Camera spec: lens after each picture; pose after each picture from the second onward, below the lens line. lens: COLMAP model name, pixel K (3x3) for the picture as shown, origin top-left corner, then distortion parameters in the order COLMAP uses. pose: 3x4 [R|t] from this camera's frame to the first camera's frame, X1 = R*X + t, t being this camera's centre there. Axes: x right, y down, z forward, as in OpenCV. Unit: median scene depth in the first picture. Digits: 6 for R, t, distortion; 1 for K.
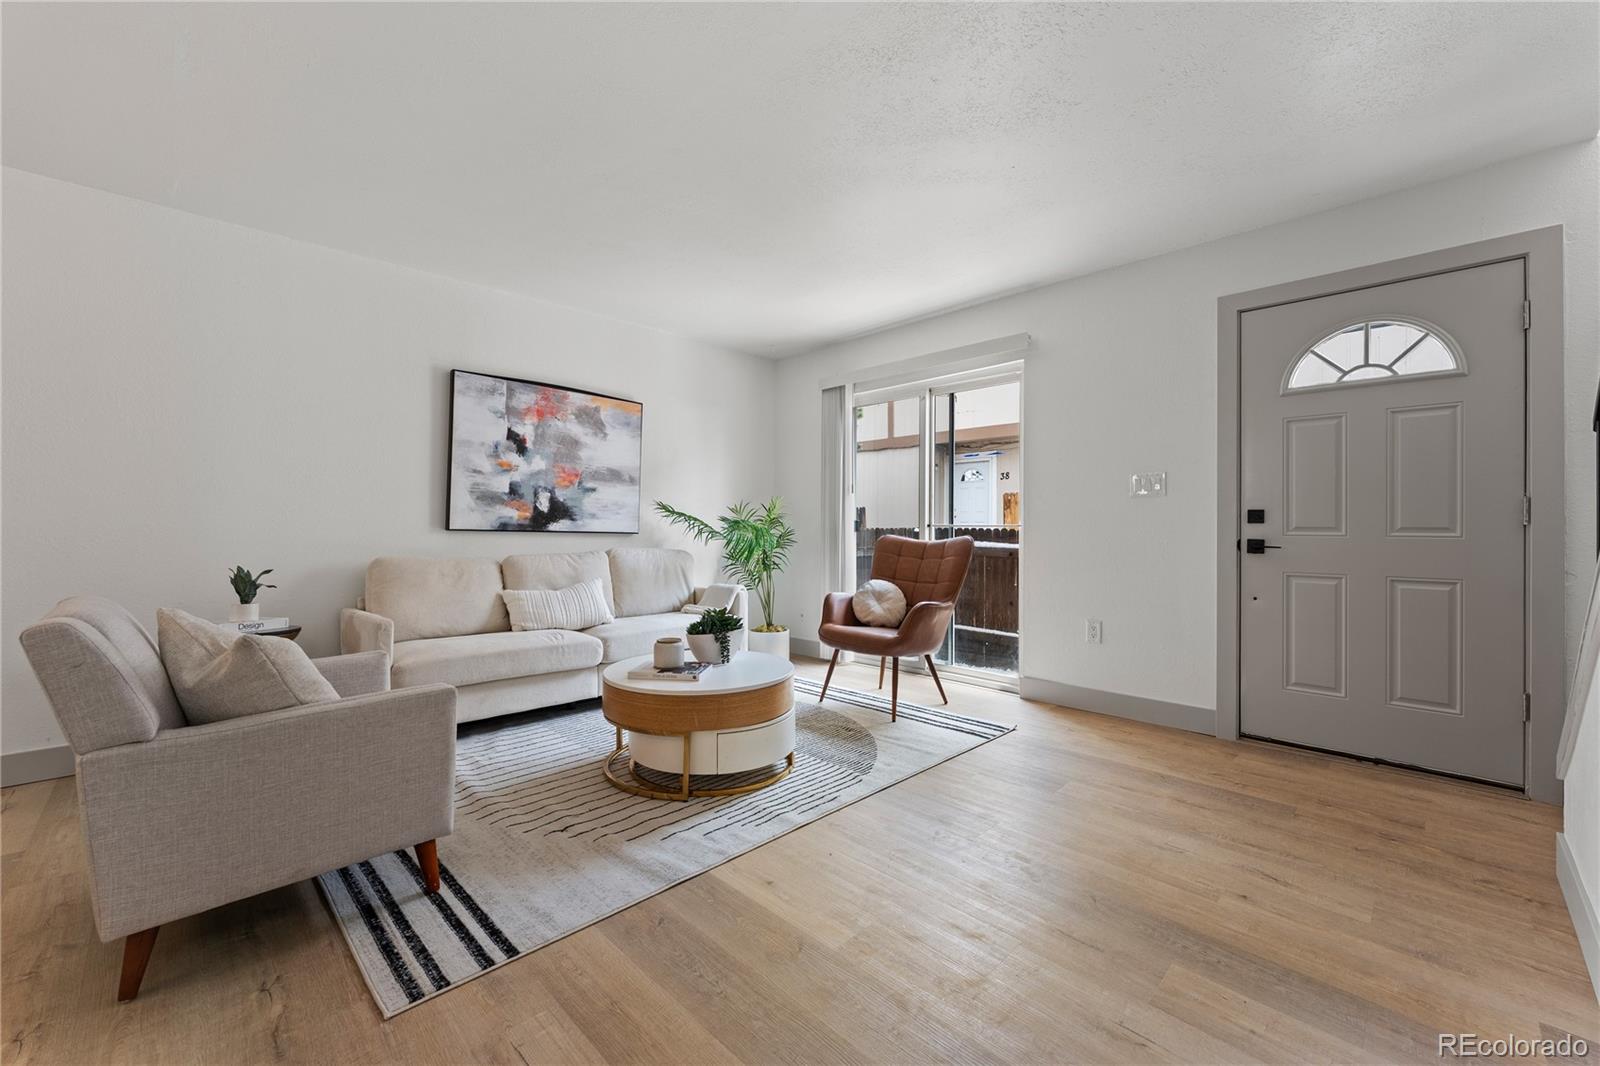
lens RADIAL K [[640.2, 0, 805.4], [0, 640.2, 522.8], [0, 0, 1]] dist [-0.000769, -0.000409]
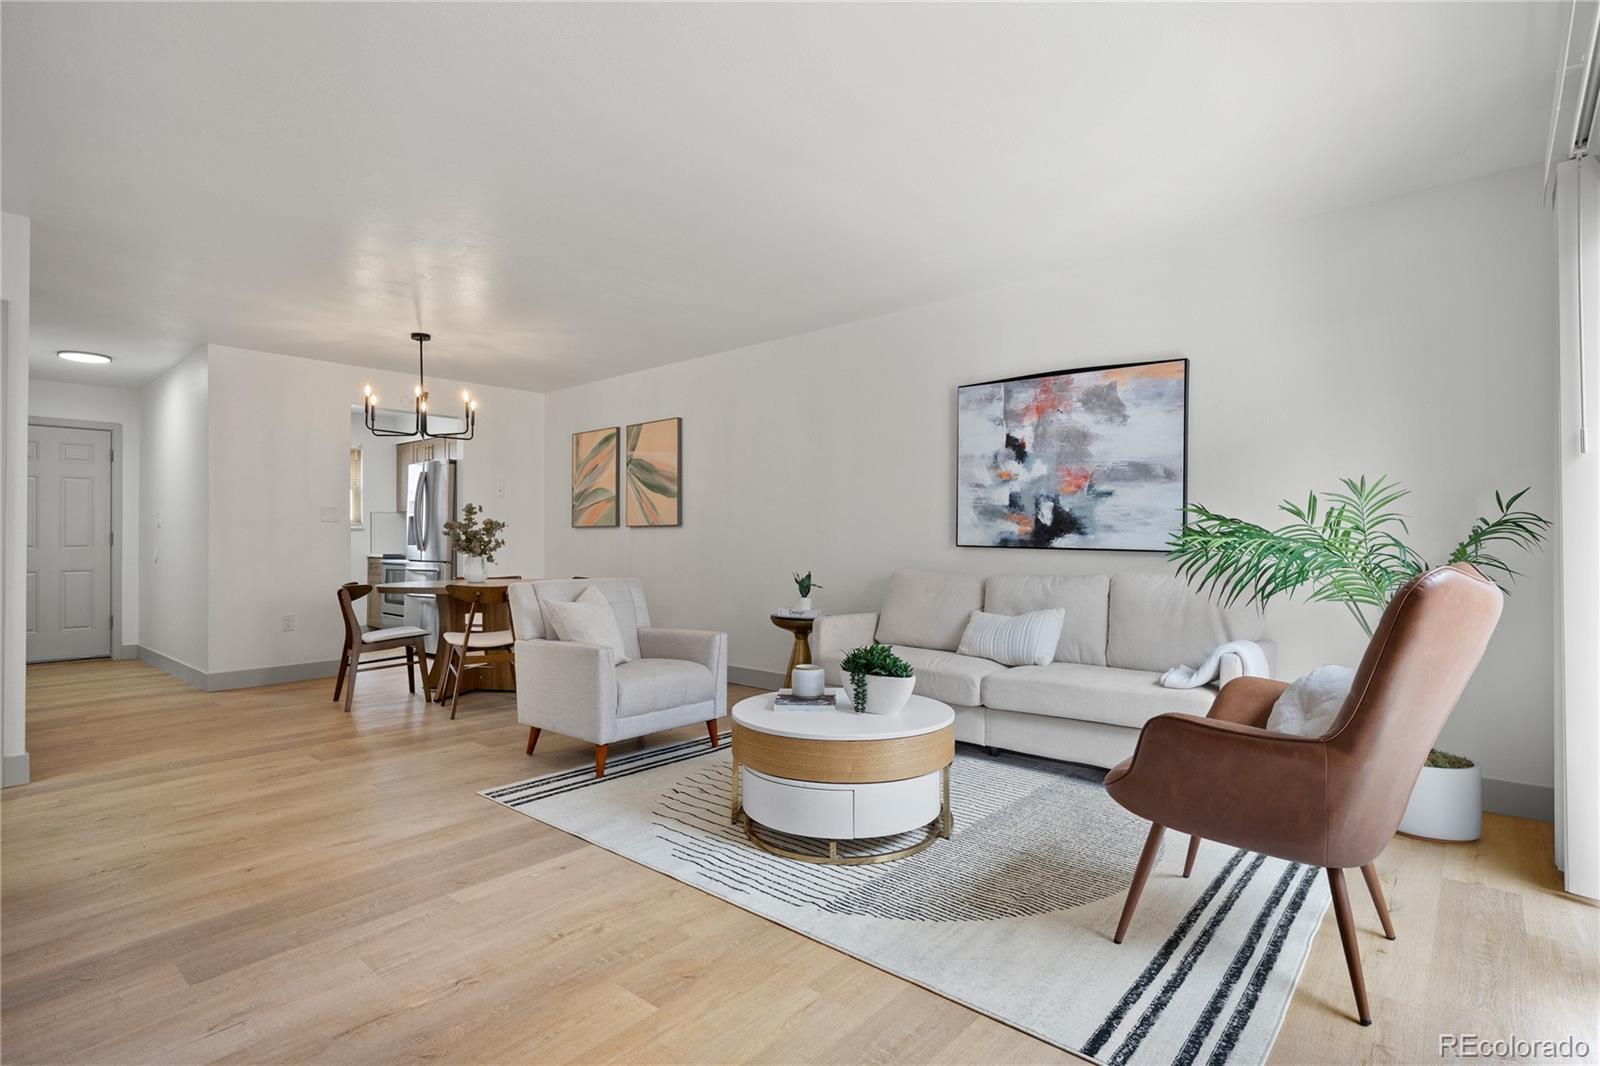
lens RADIAL K [[791.1, 0, 799.0], [0, 791.1, 534.3], [0, 0, 1]] dist [0.000663, 0.000236]
pose [[0.063247, -0.010936, -0.997938, 0.709060], [0.010180, 0.999895, -0.010312, 0.003087], [0.997946, -0.009507, 0.063352, 0.702451]]
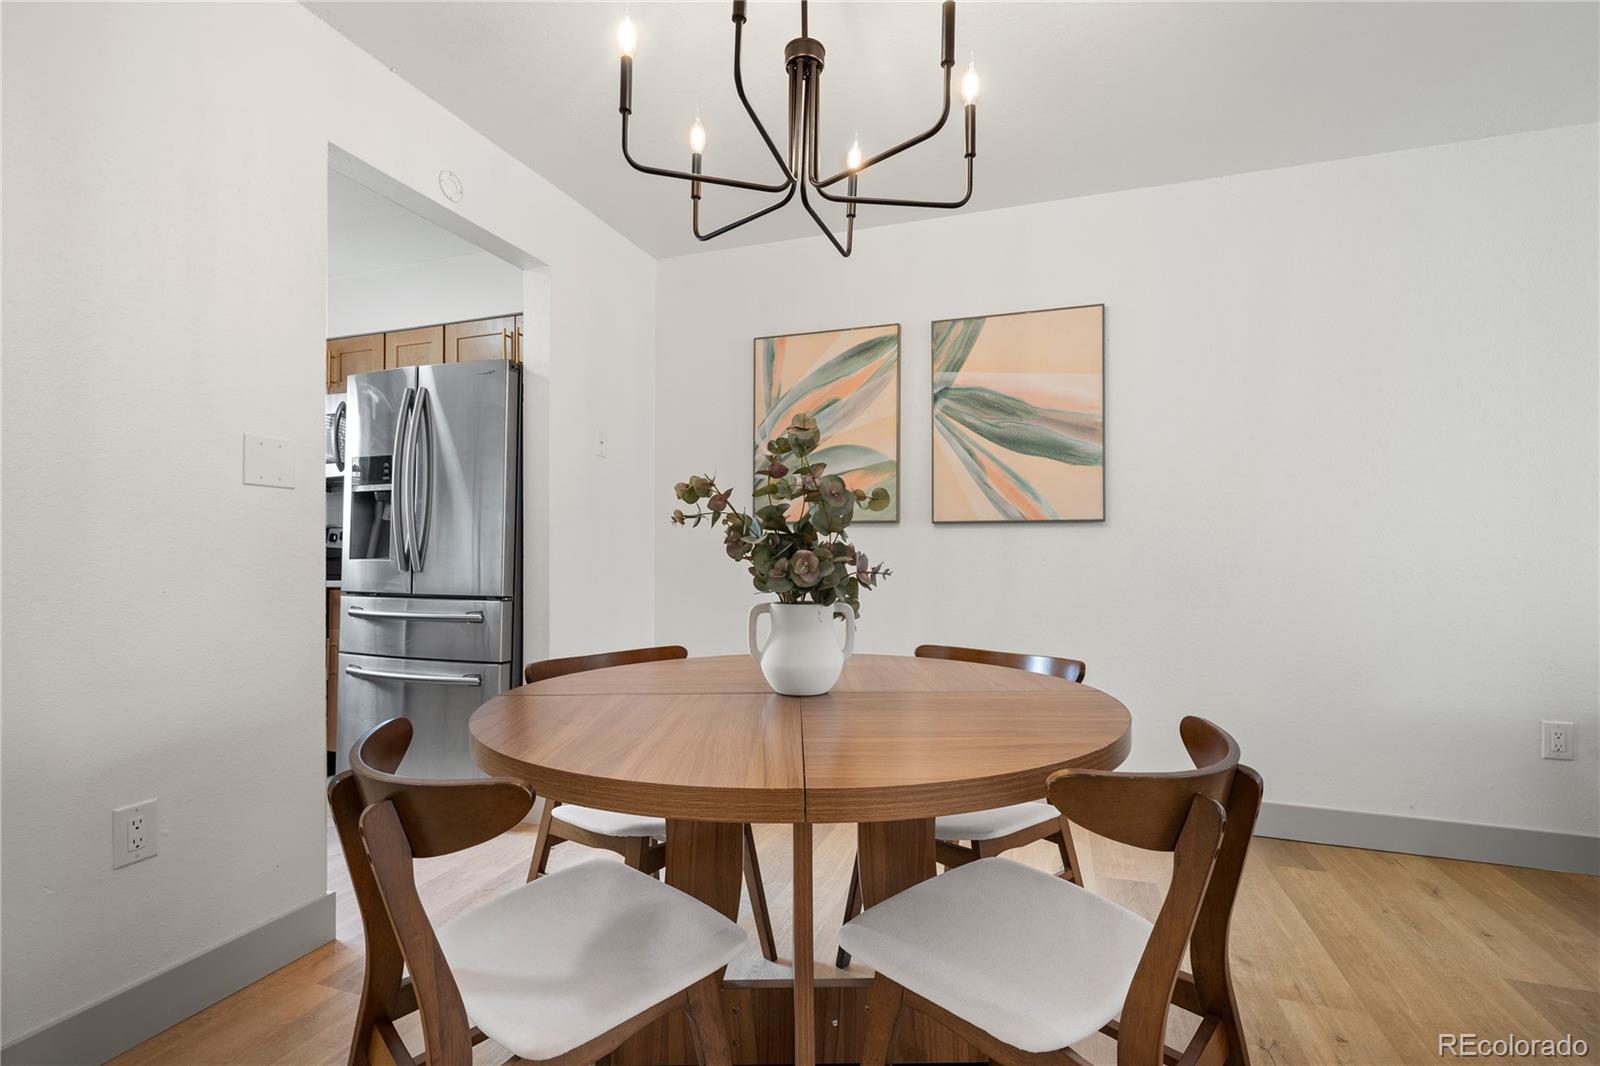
lens RADIAL K [[730.4, 0, 801.8], [0, 730.4, 540.4], [0, 0, 1]] dist [-0.000992, -0.000019]
pose [[0.432646, -0.010845, -0.901499, -0.498968], [0.006034, 0.999940, -0.009133, -0.011033], [0.901544, -0.001488, 0.432685, -0.116339]]
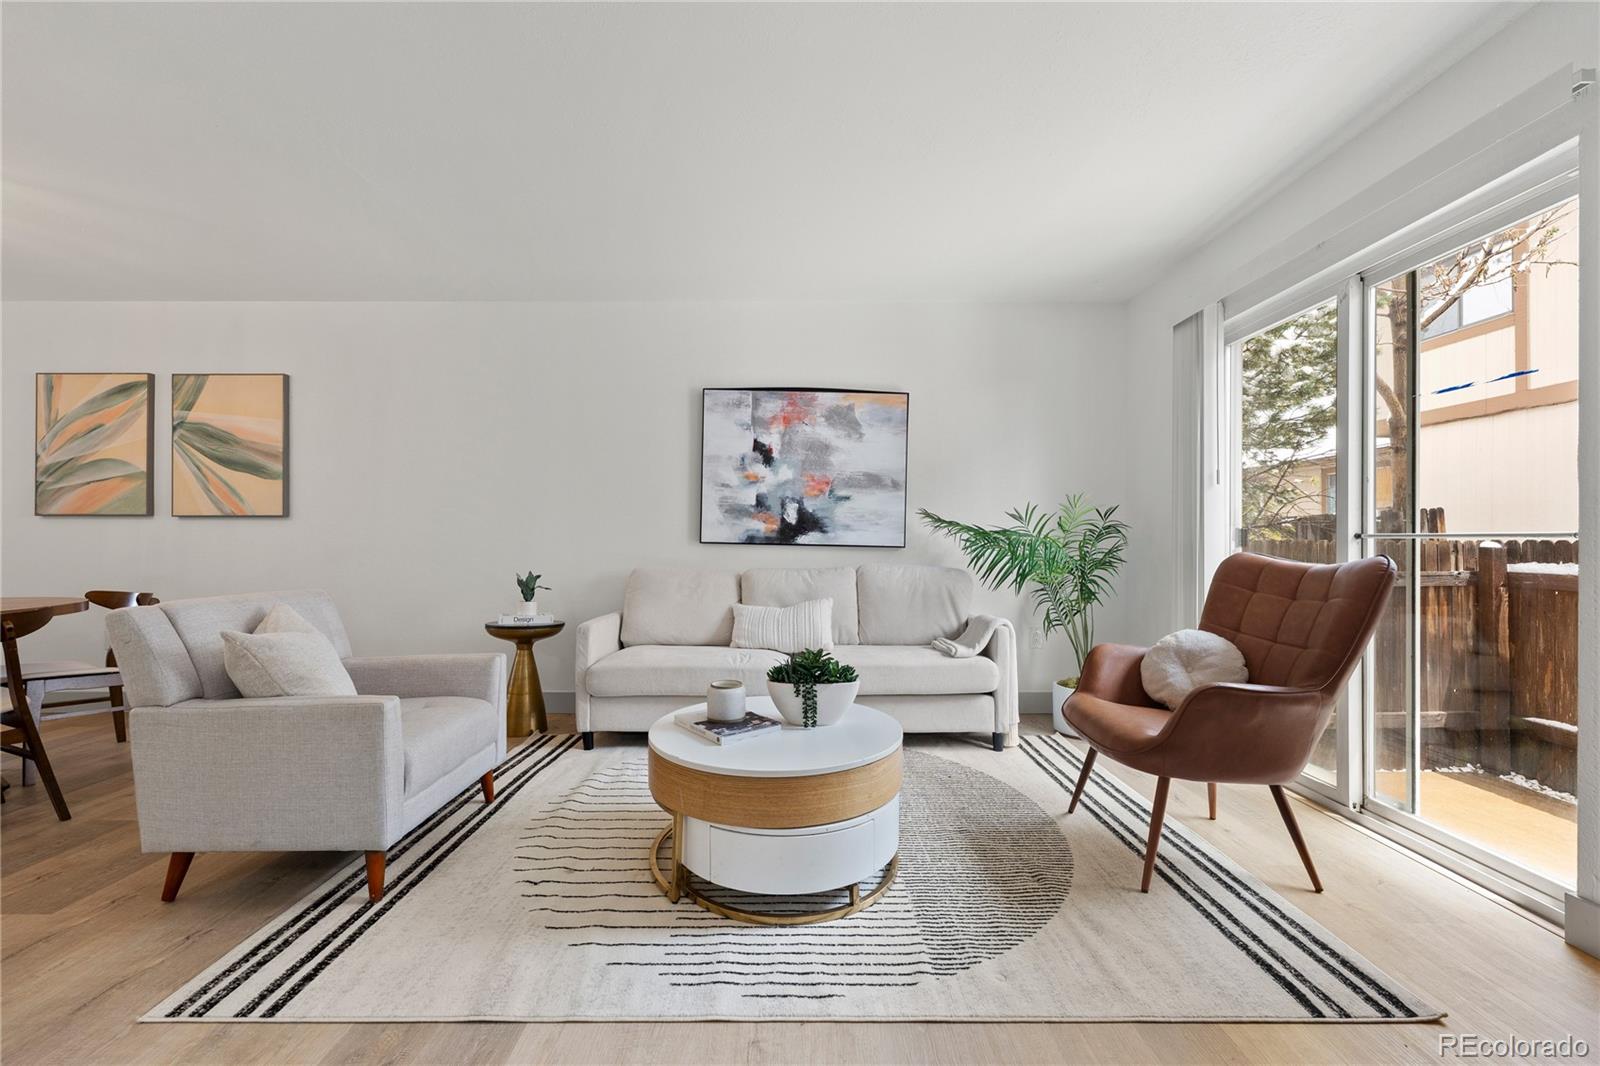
lens RADIAL K [[640.2, 0, 799.0], [0, 640.2, 539.7], [0, 0, 1]] dist [-0.000769, -0.000409]
pose [[0.707917, -0.001896, -0.706293, 0.308893], [0.006290, 0.999974, 0.003620, 0.003458], [0.706268, -0.007006, 0.707910, 0.390677]]
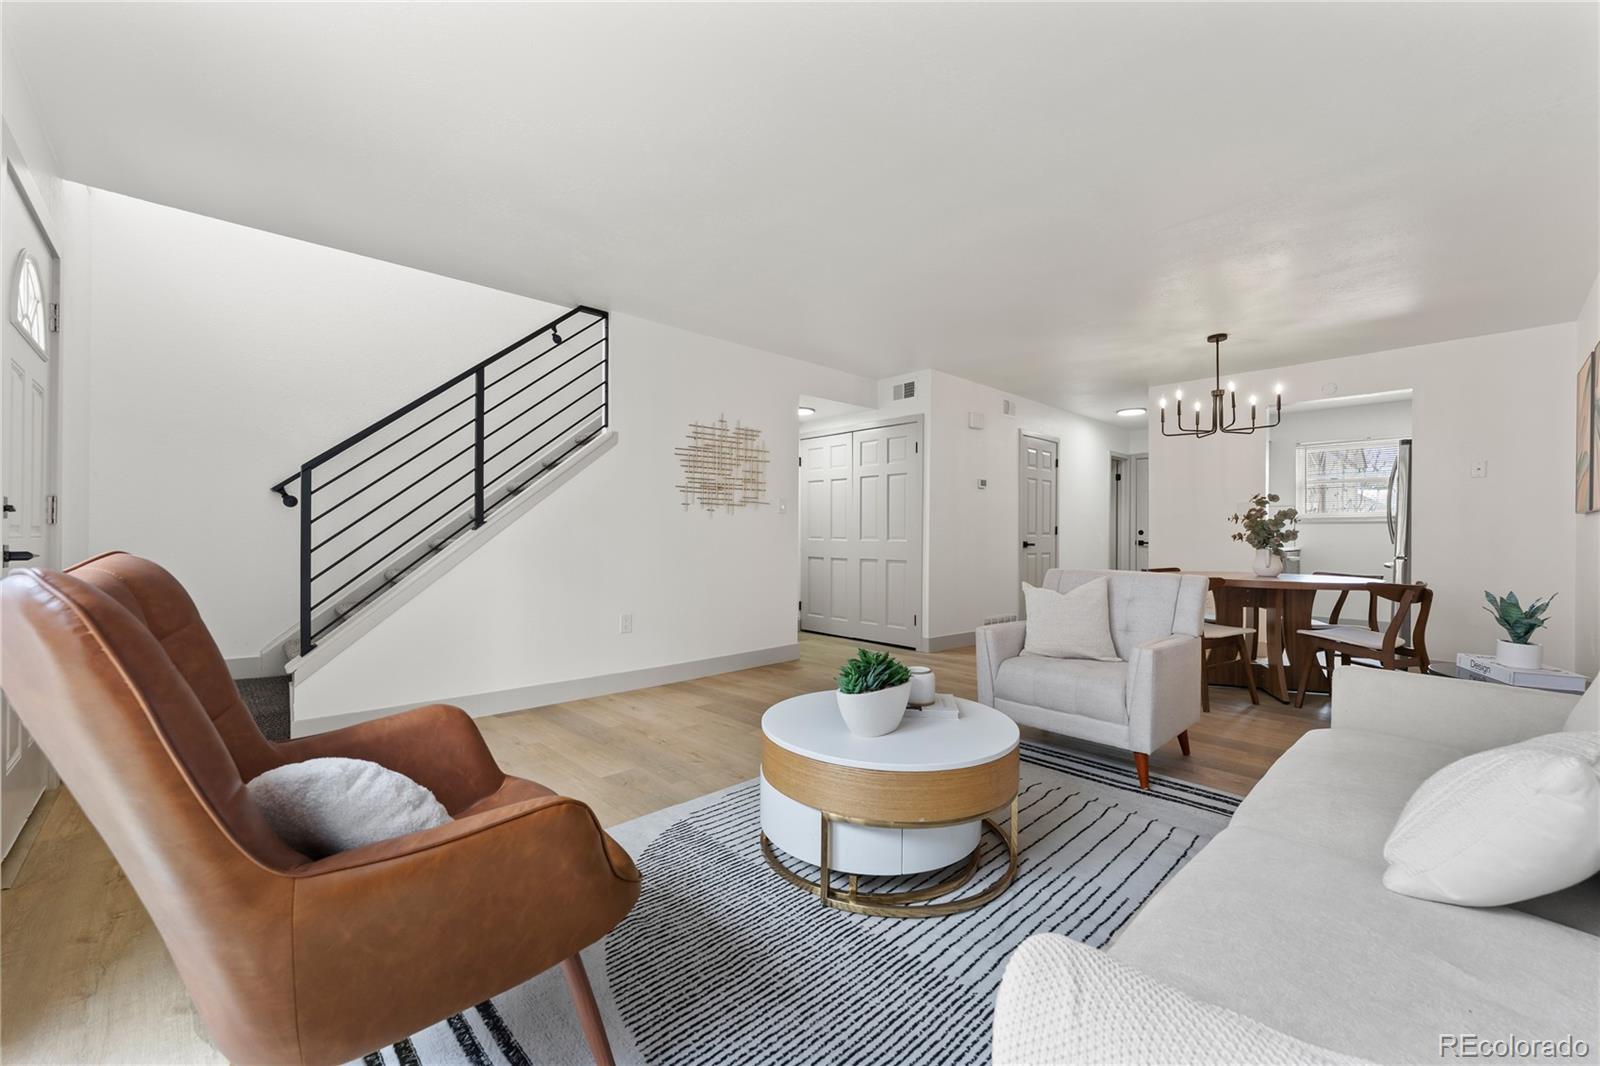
lens RADIAL K [[640.2, 0, 792.7], [0, 640.2, 514.7], [0, 0, 1]] dist [-0.000769, -0.000409]
pose [[-0.999117, -0.006594, 0.041485, -0.065866], [-0.008126, 0.999288, -0.036852, 0.013006], [-0.041212, -0.037157, -0.998459, 1.410010]]
